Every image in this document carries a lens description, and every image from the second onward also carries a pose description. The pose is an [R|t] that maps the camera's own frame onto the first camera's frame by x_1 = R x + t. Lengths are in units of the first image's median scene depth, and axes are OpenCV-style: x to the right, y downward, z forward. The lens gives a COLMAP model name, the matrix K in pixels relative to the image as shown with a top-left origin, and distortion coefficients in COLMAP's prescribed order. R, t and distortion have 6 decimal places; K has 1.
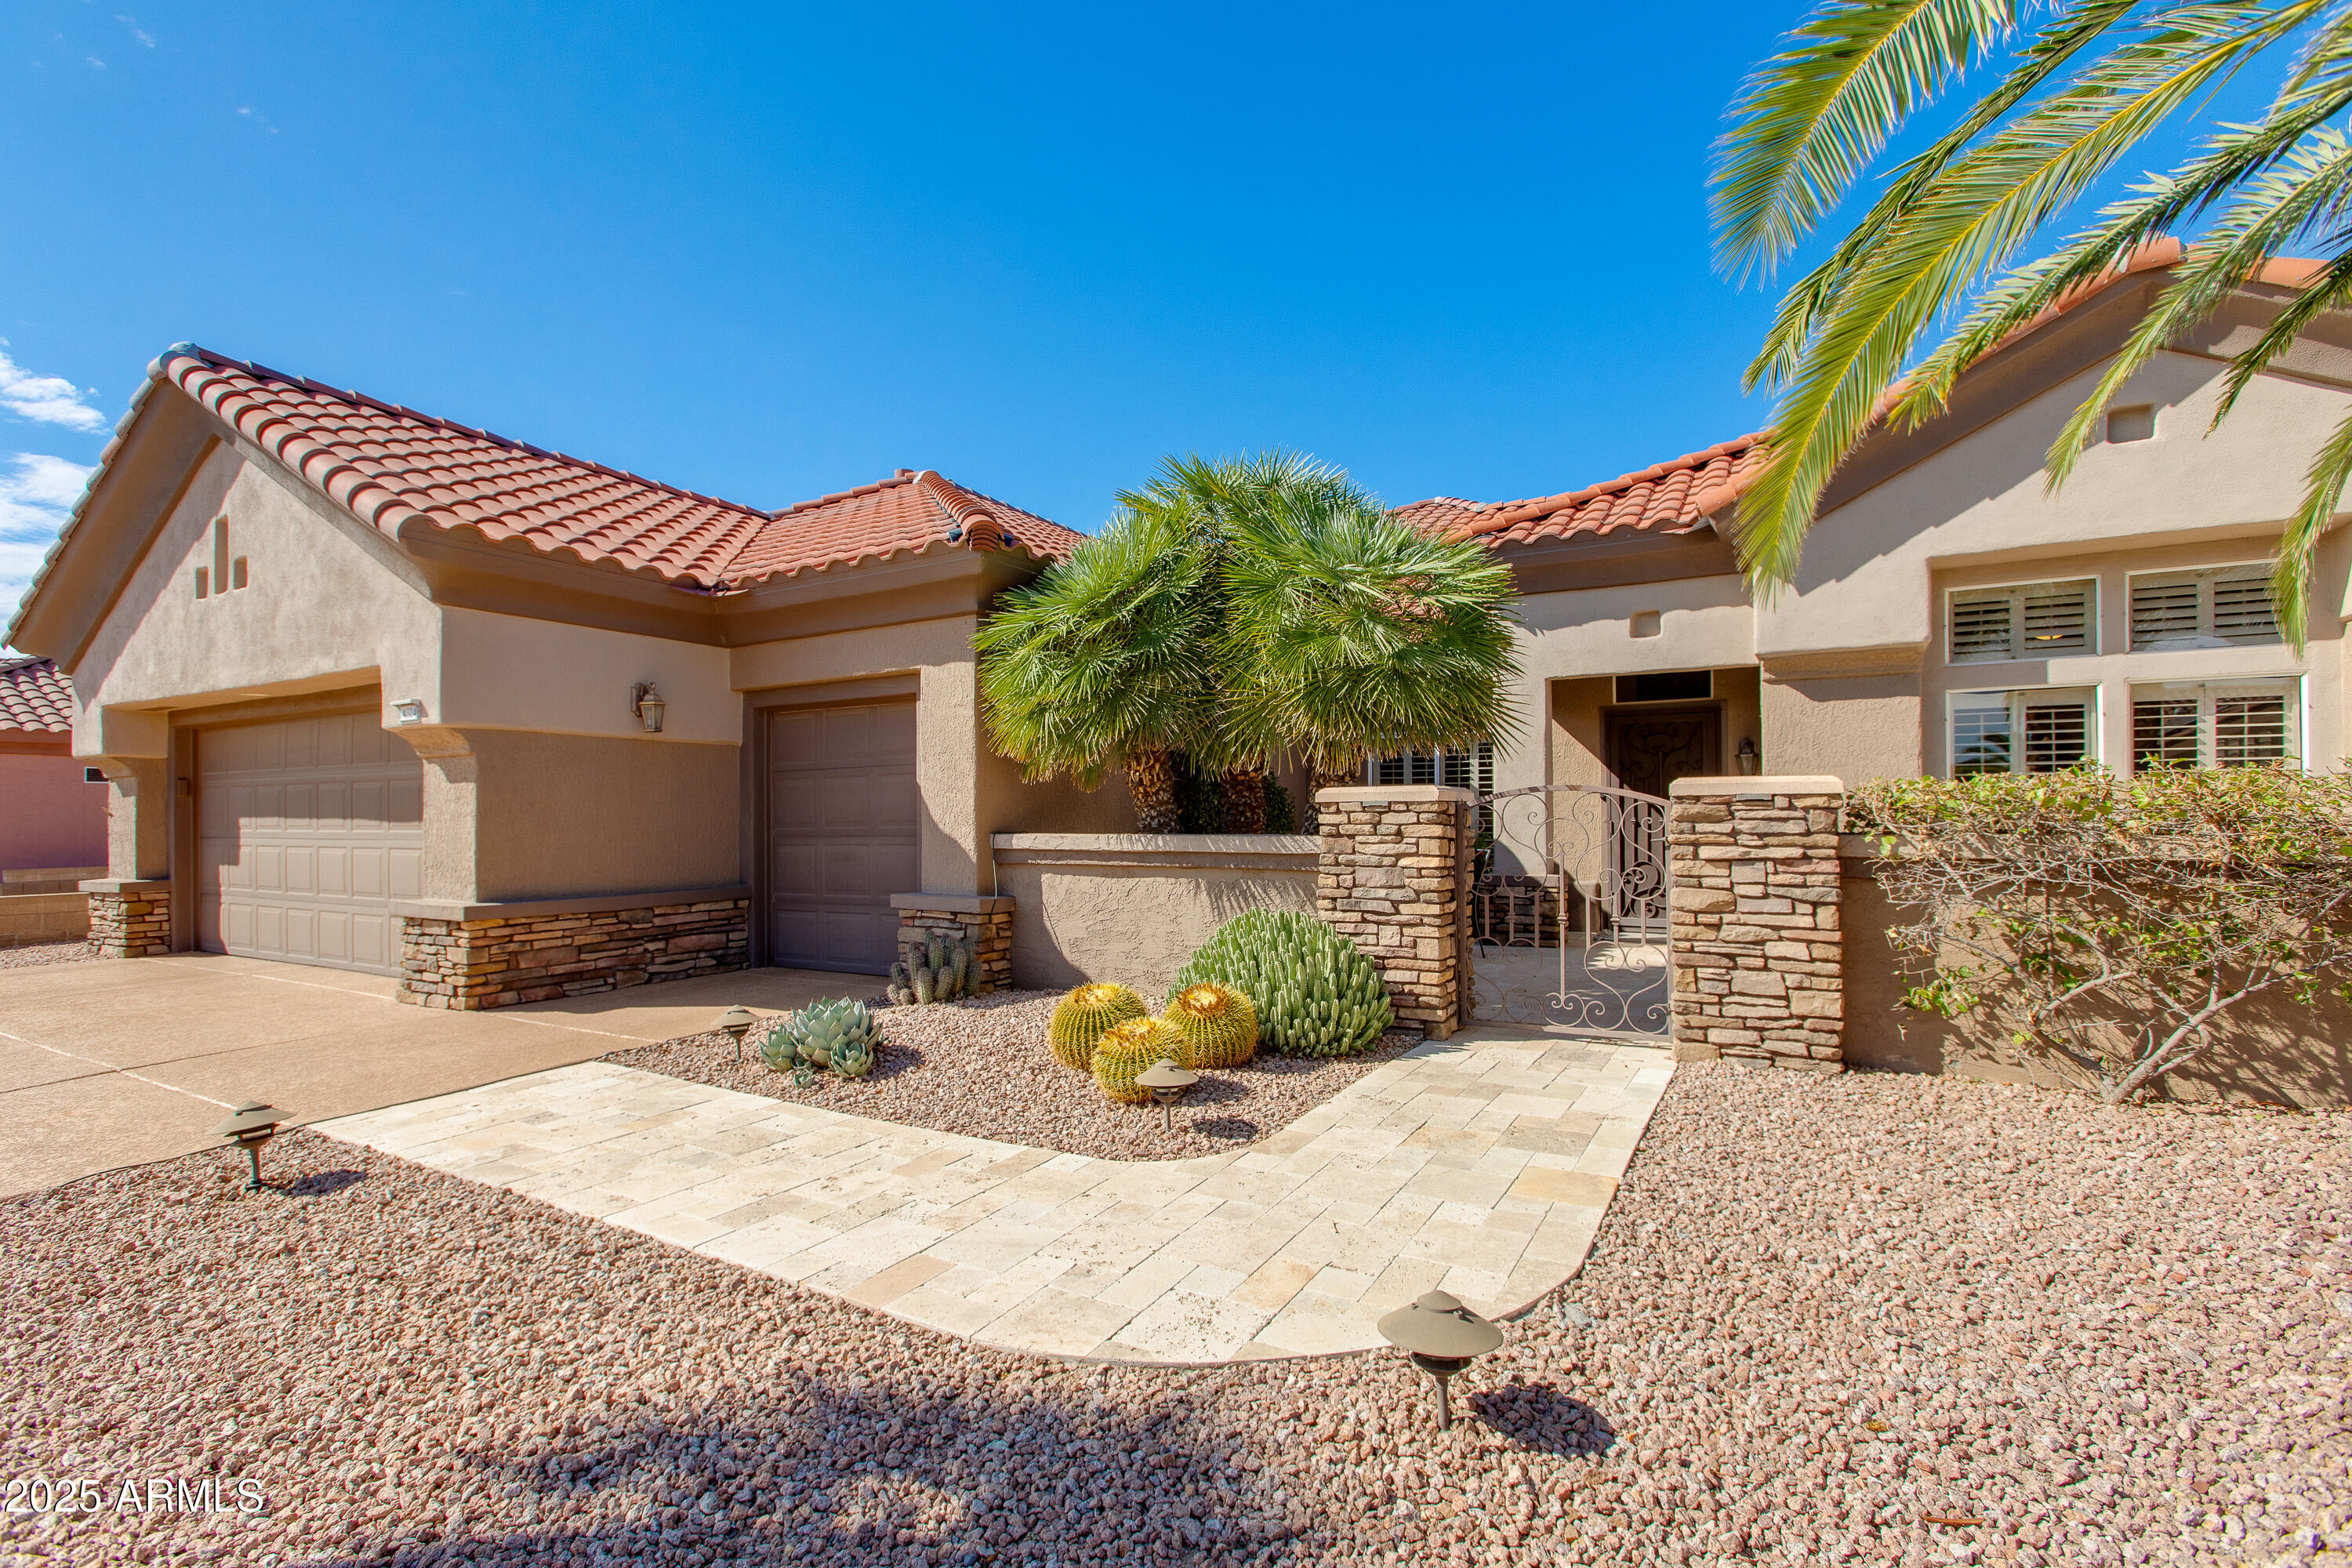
lens RADIAL K [[1049.1, 0, 1181.9], [0, 1049.1, 804.9], [0, 0, 1]] dist [-0.001268, 0.000187]
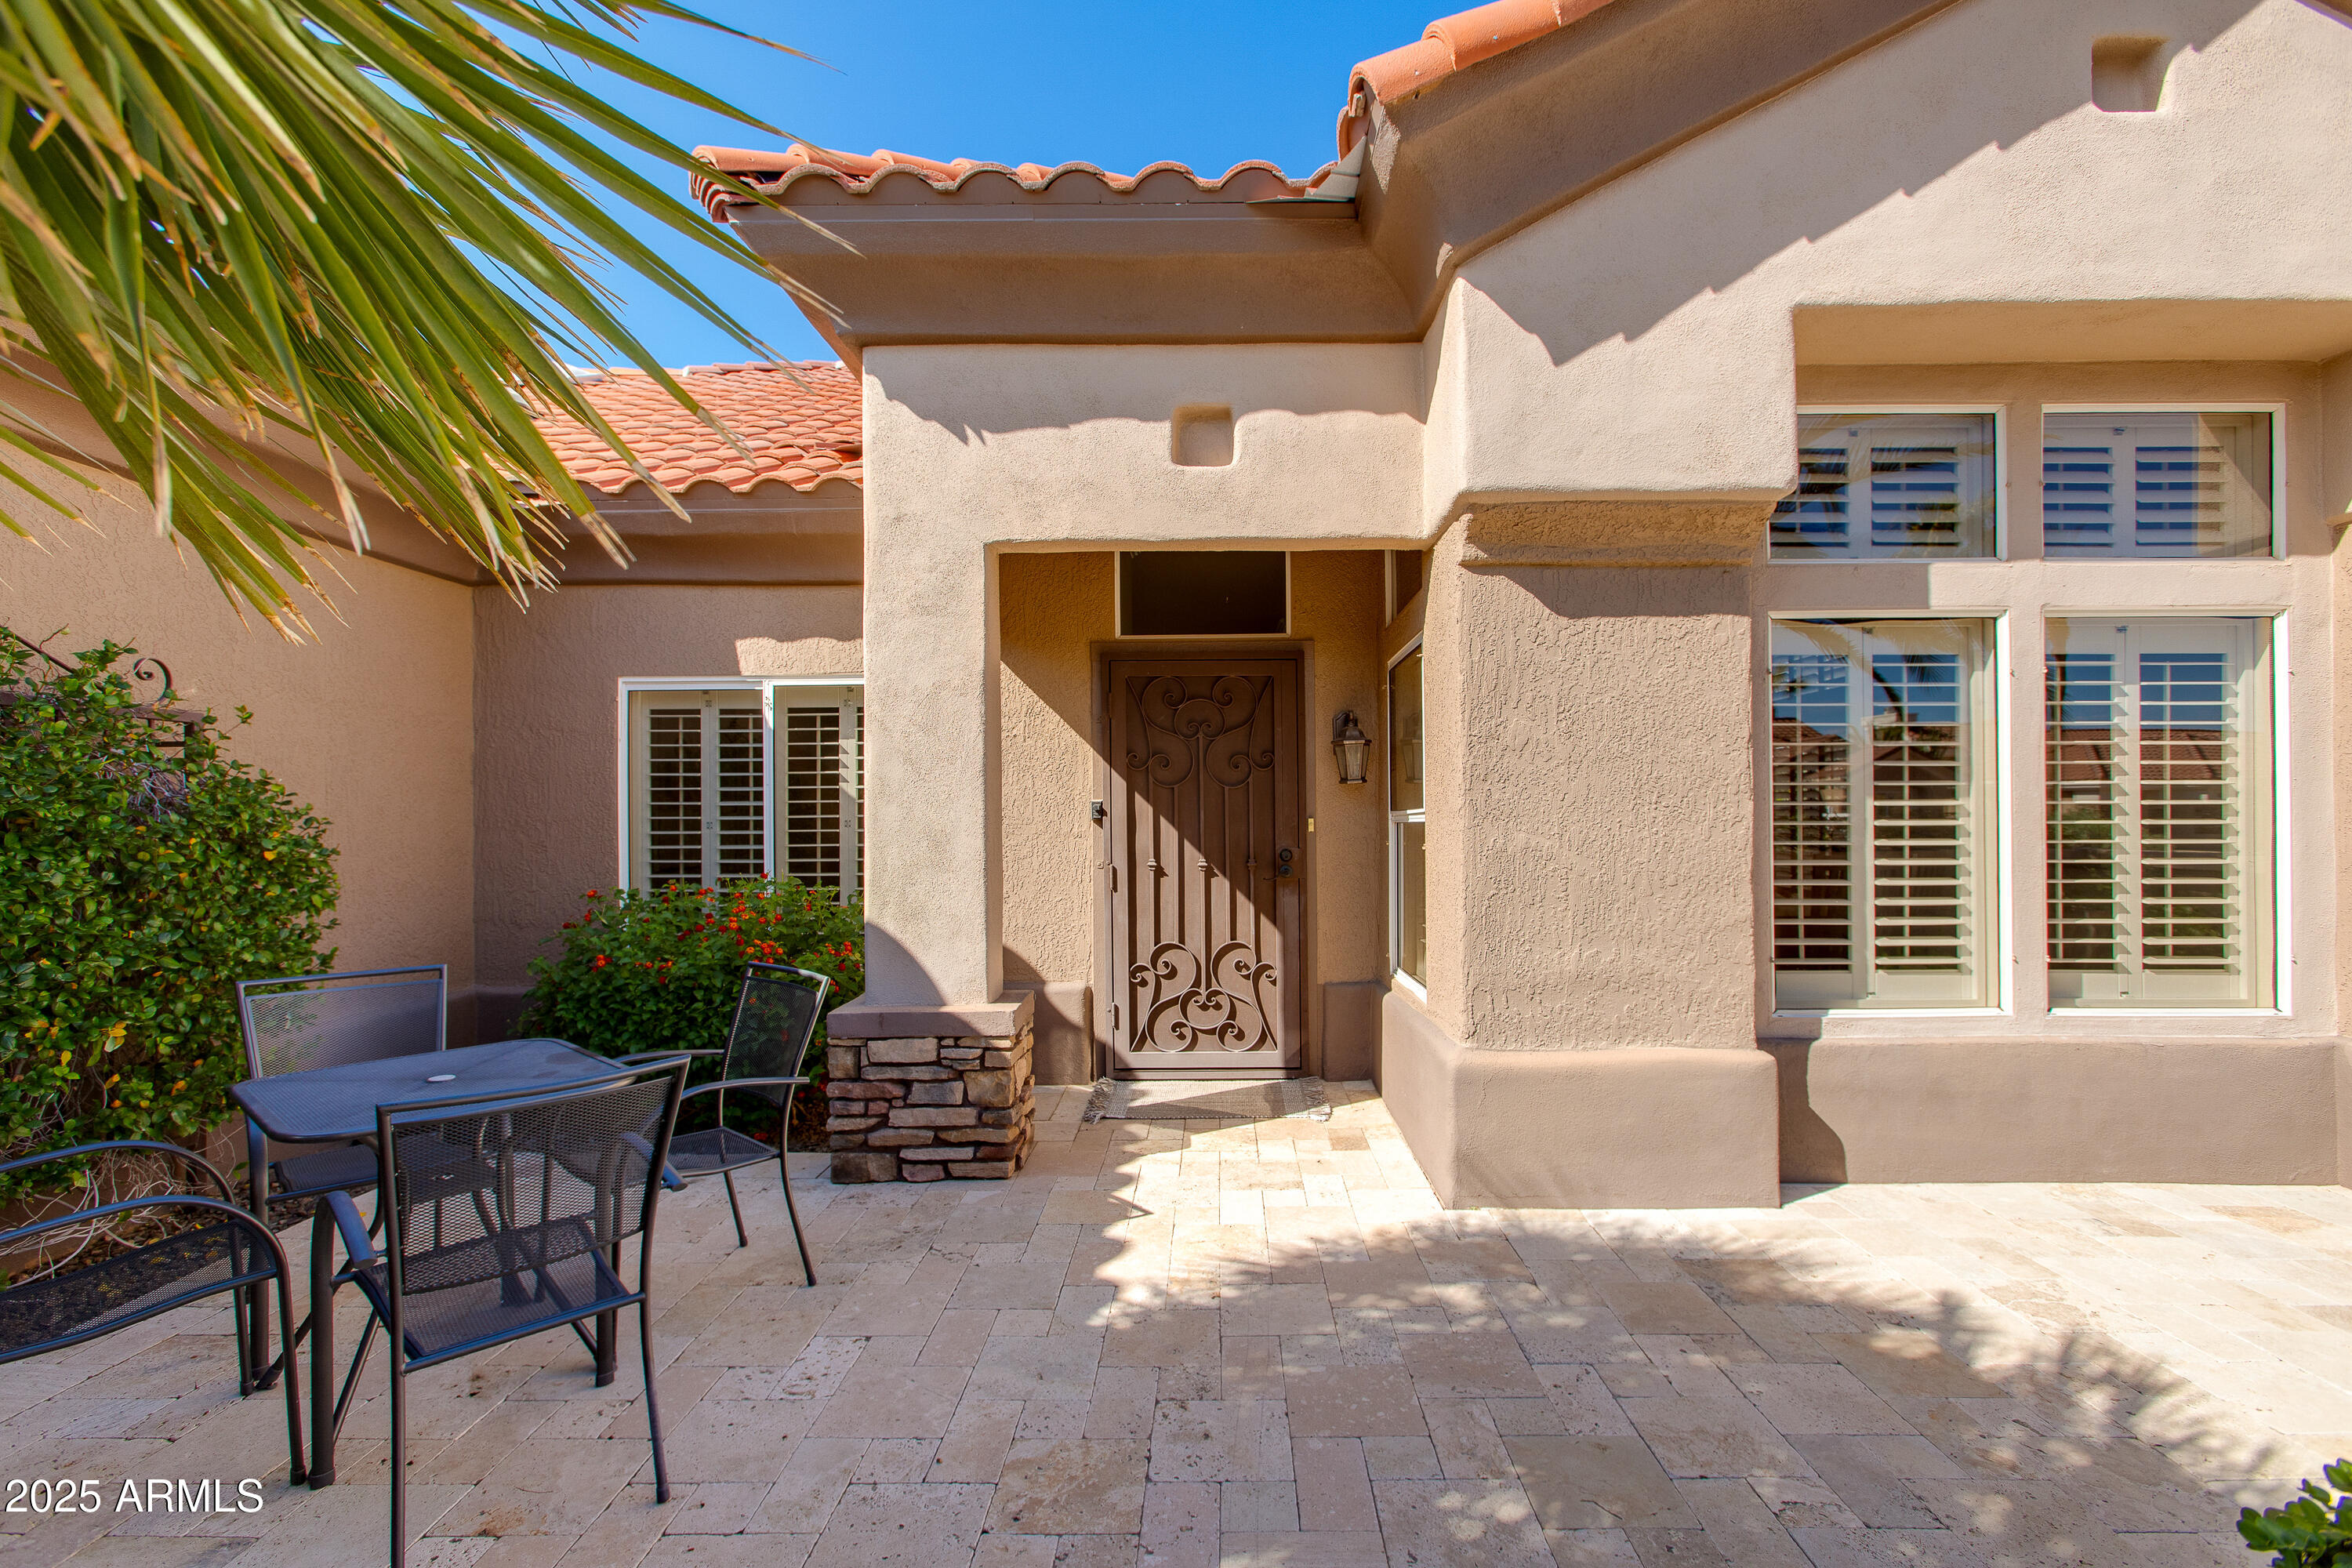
lens RADIAL K [[1049.1, 0, 1179.1], [0, 1049.1, 797.2], [0, 0, 1]] dist [-0.001268, 0.000187]
pose [[0.874464, 0.003387, 0.485078, 0.236025], [-0.001613, 0.999990, -0.004075, -0.019259], [-0.485087, 0.002781, 0.874461, 0.667363]]
